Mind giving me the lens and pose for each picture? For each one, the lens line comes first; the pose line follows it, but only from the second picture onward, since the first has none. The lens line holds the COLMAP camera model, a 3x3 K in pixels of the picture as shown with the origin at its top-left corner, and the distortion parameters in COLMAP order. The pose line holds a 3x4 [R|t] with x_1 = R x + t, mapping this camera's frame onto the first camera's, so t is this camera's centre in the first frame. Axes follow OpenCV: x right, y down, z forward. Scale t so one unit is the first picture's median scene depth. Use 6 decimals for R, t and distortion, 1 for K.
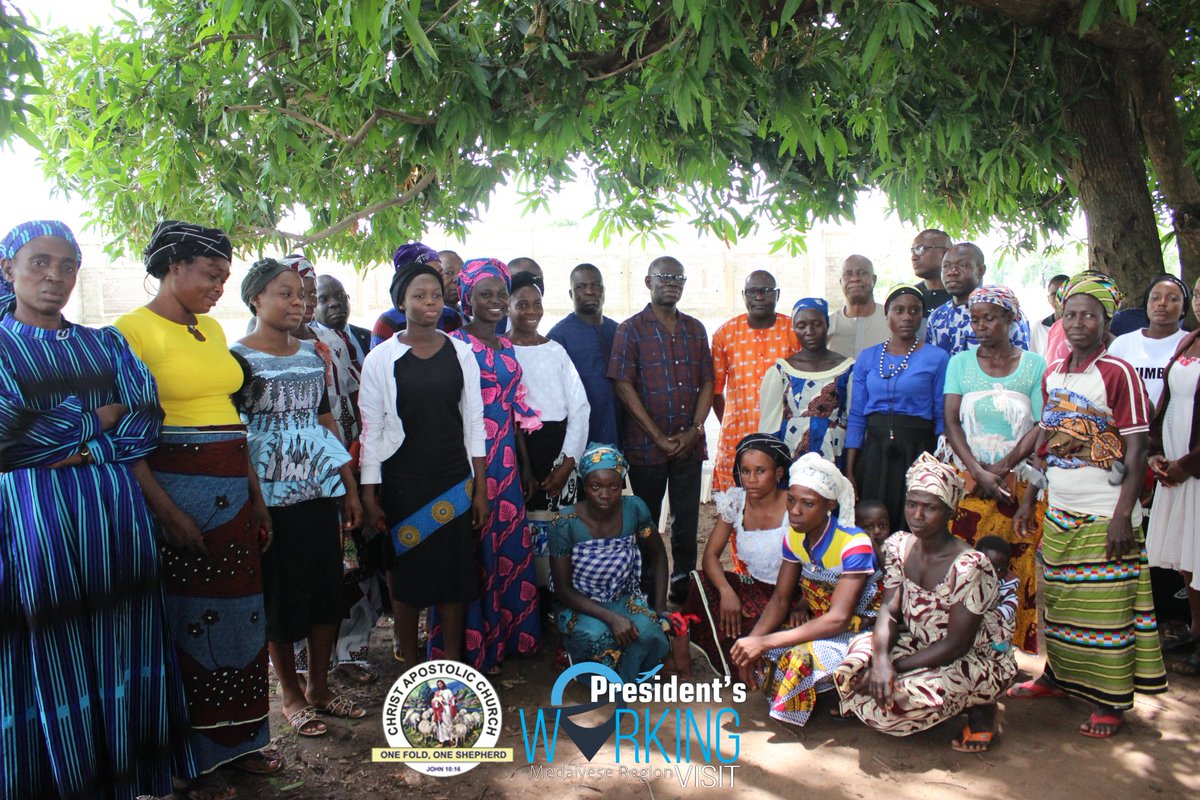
lens RADIAL K [[968.6, 0, 600.0], [0, 968.6, 400.0], [0, 0, 1]] dist [-0.045303, 0.003208]
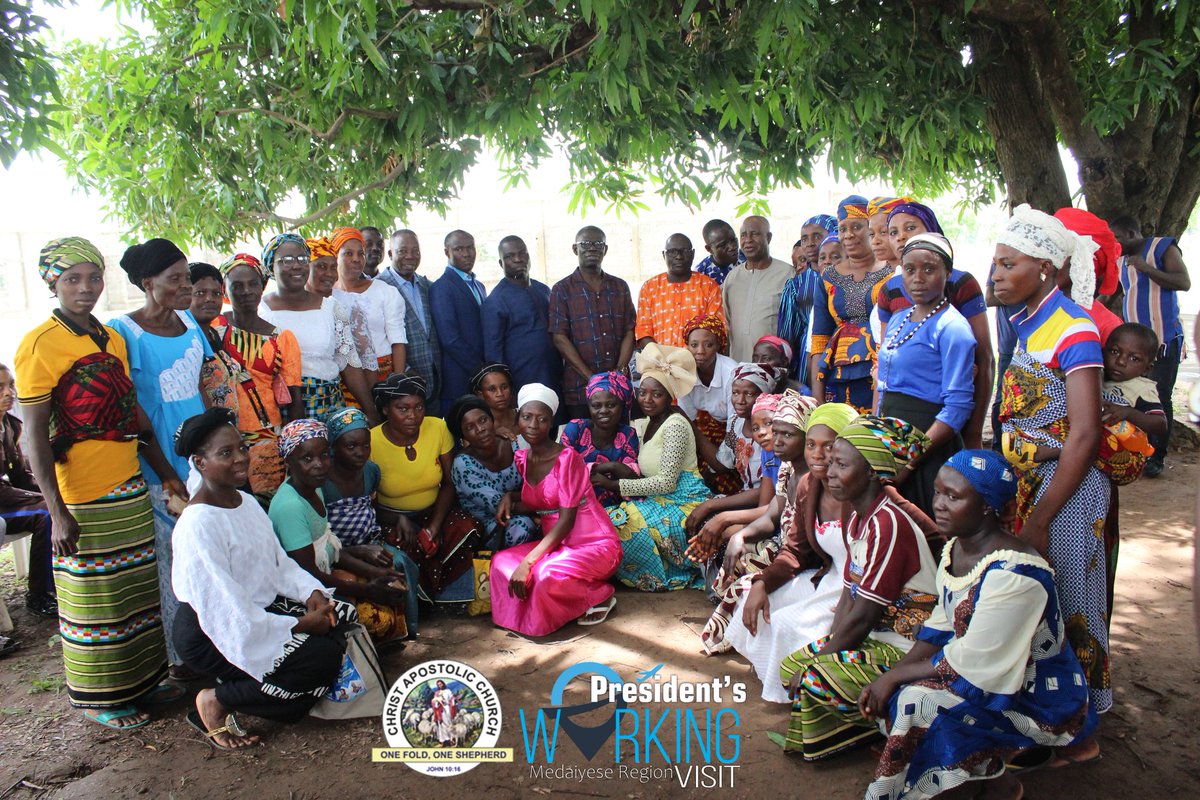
lens RADIAL K [[968.6, 0, 600.0], [0, 968.6, 400.0], [0, 0, 1]] dist [-0.045303, 0.003208]
pose [[0.999061, -0.034044, -0.026781, 0.073180], [0.034888, 0.998888, 0.031714, 0.018171], [0.025672, -0.032619, 0.999138, -0.126623]]
